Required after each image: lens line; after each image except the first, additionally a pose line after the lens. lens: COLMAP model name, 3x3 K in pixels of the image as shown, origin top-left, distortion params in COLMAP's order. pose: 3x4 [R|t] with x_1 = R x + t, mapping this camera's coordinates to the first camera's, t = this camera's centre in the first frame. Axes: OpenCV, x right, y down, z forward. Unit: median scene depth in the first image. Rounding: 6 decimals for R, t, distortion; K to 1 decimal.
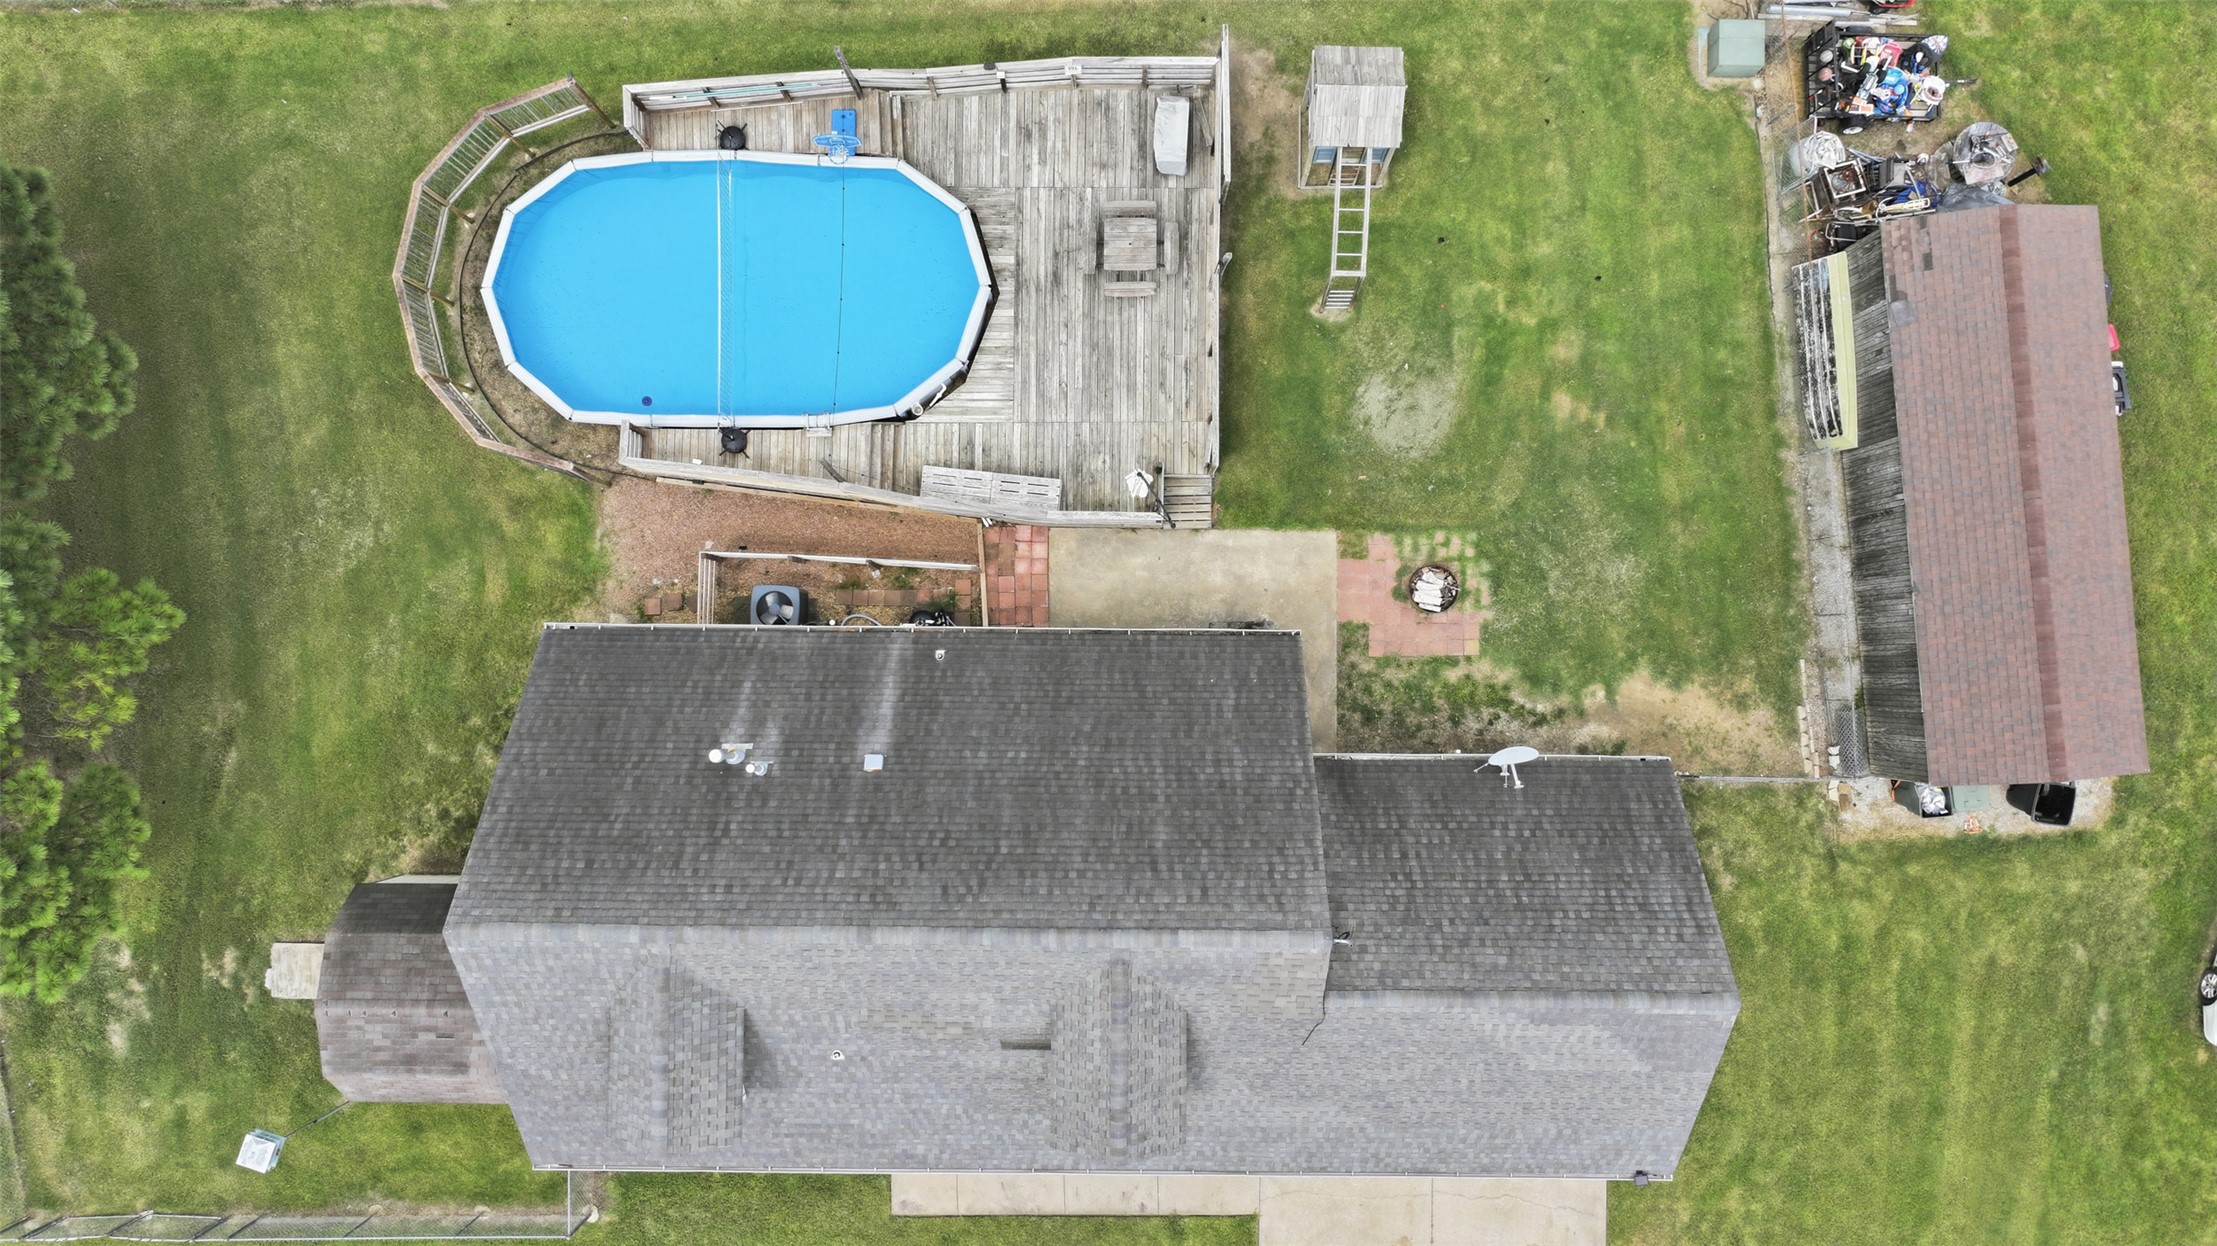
lens RADIAL K [[1552.1, 0, 1106.1], [0, 1552.1, 616.9], [0, 0, 1]] dist [0.000846, 0.006106]
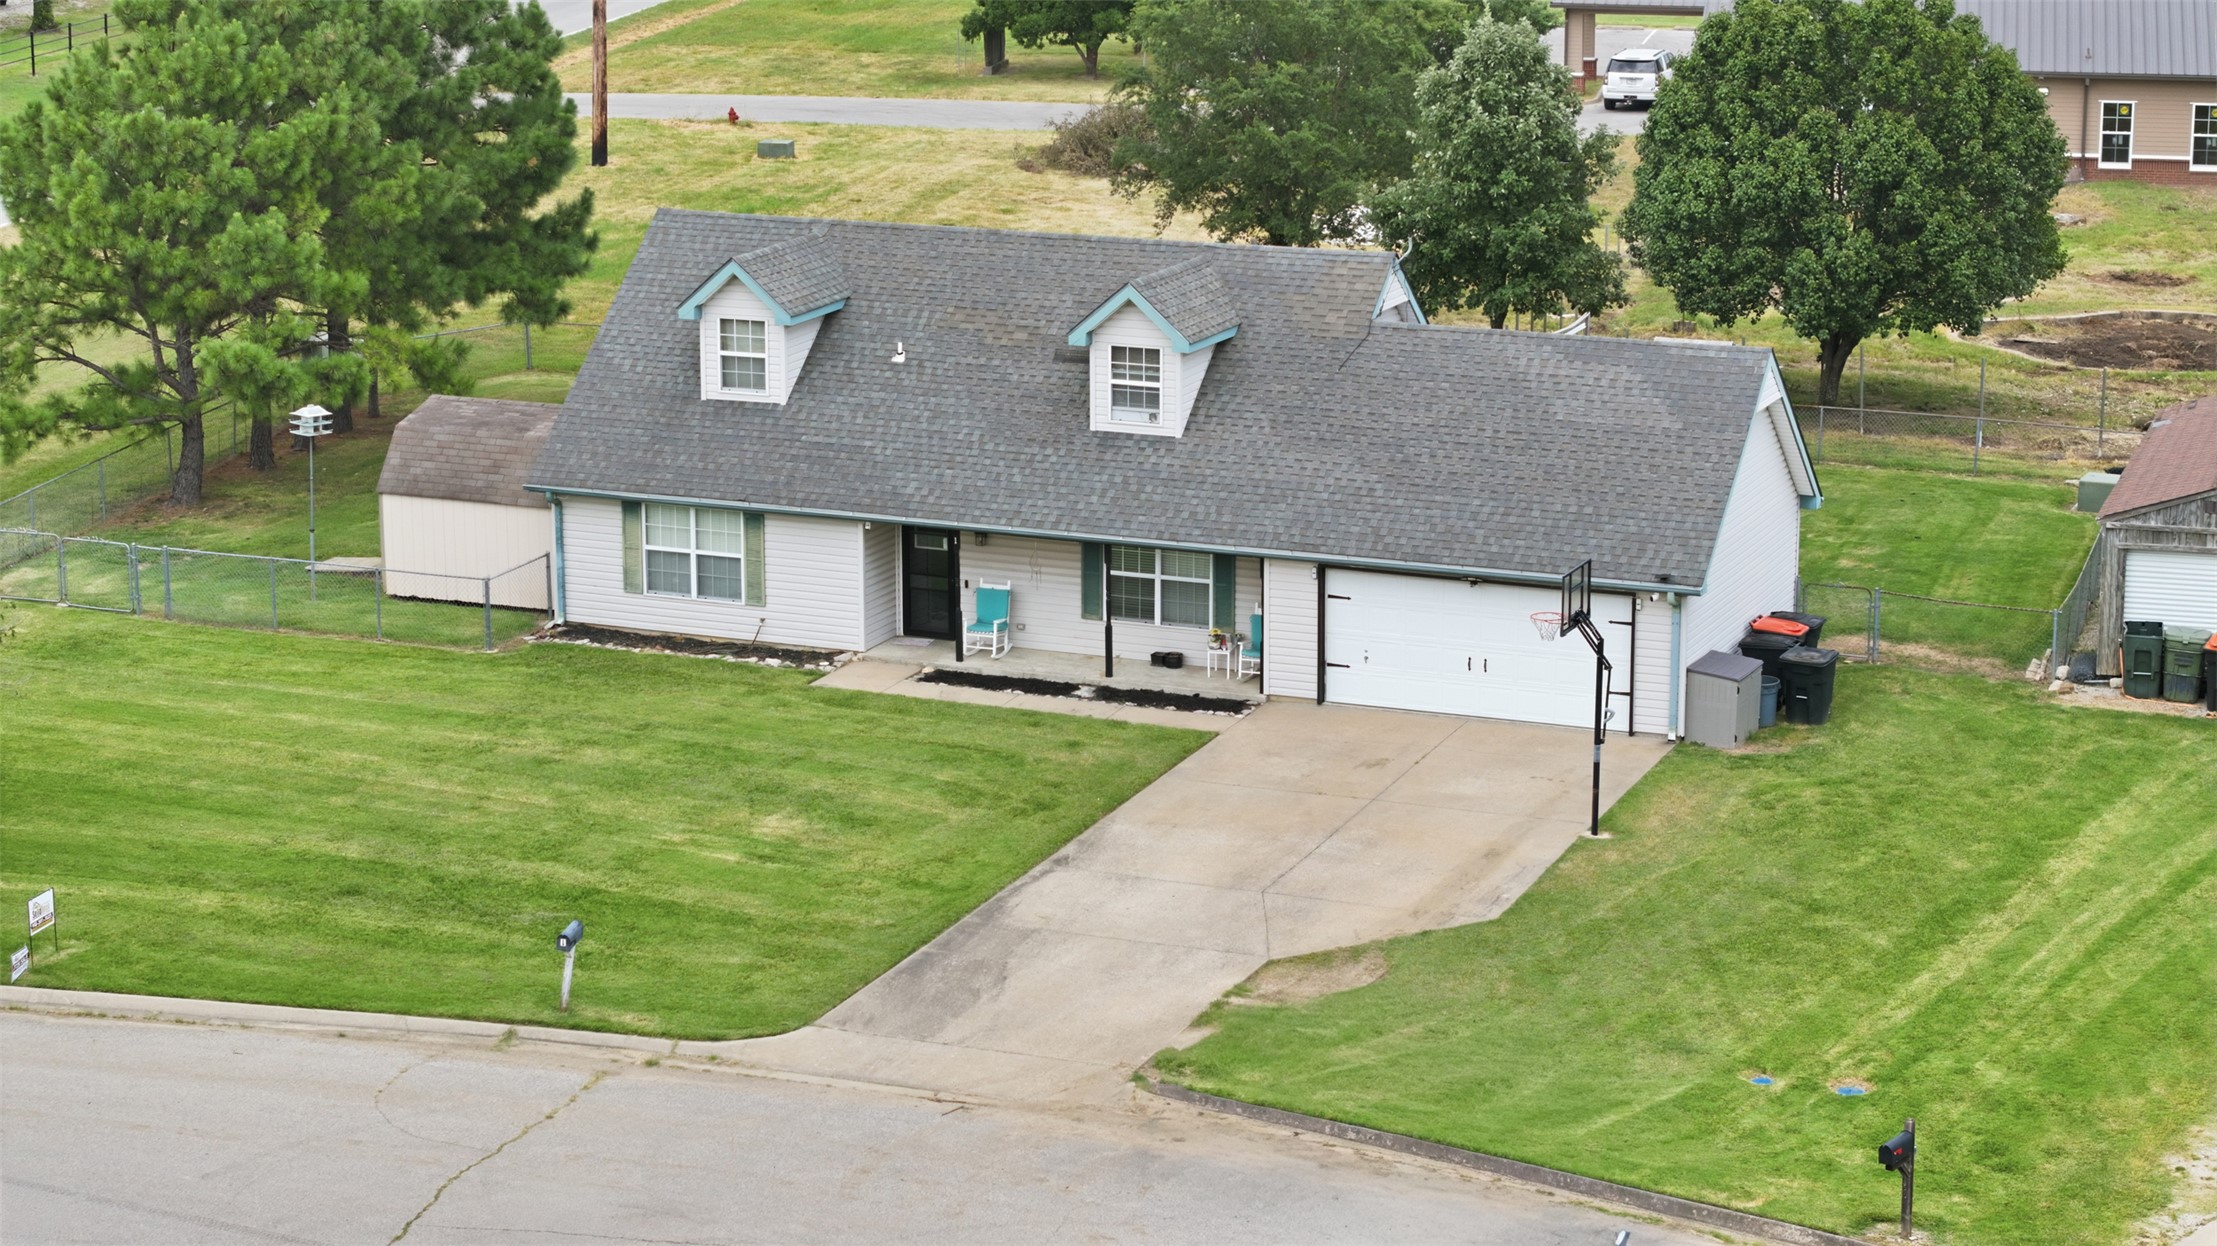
lens RADIAL K [[4485.5, 0, 1108.5], [0, 4485.5, 623.0], [0, 0, 1]] dist [-0.246785, 0.085423]
pose [[0.922744, 0.091849, -0.374309, 0.891882], [-0.385306, 0.242840, -0.890263, 2.416812], [0.009127, 0.965708, 0.259469, 0.353209]]
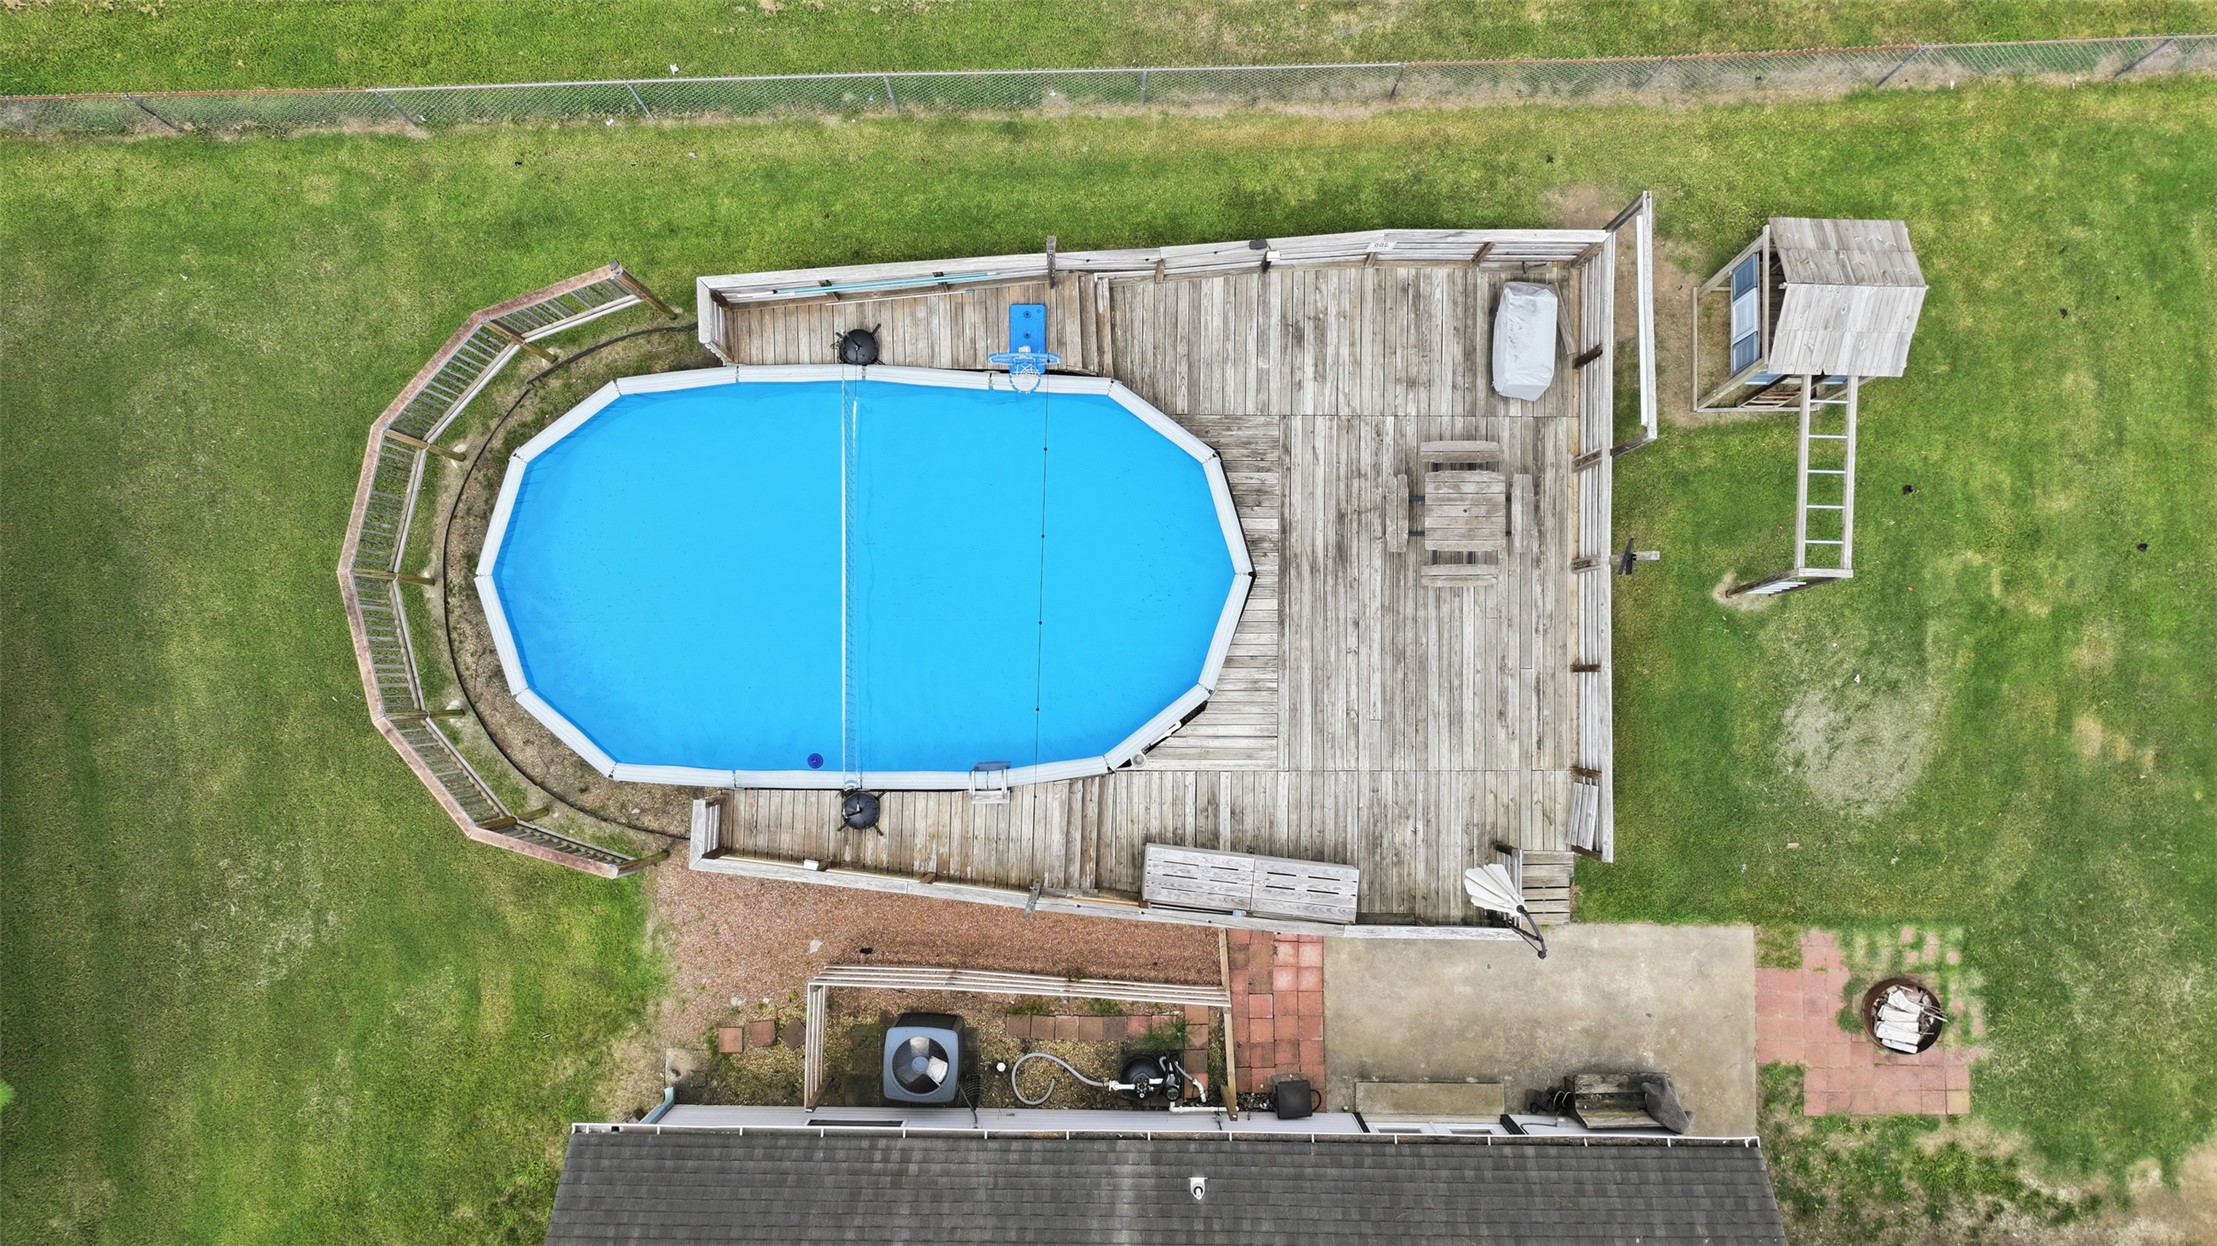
lens RADIAL K [[1562.1, 0, 1108.6], [0, 1562.1, 615.3], [0, 0, 1]] dist [-0.006829, 0.023426]
pose [[0.999996, 0.002348, 0.001469, -0.132607], [-0.002341, 0.999987, -0.004558, -0.187824], [-0.001480, 0.004555, 0.999989, 0.331618]]
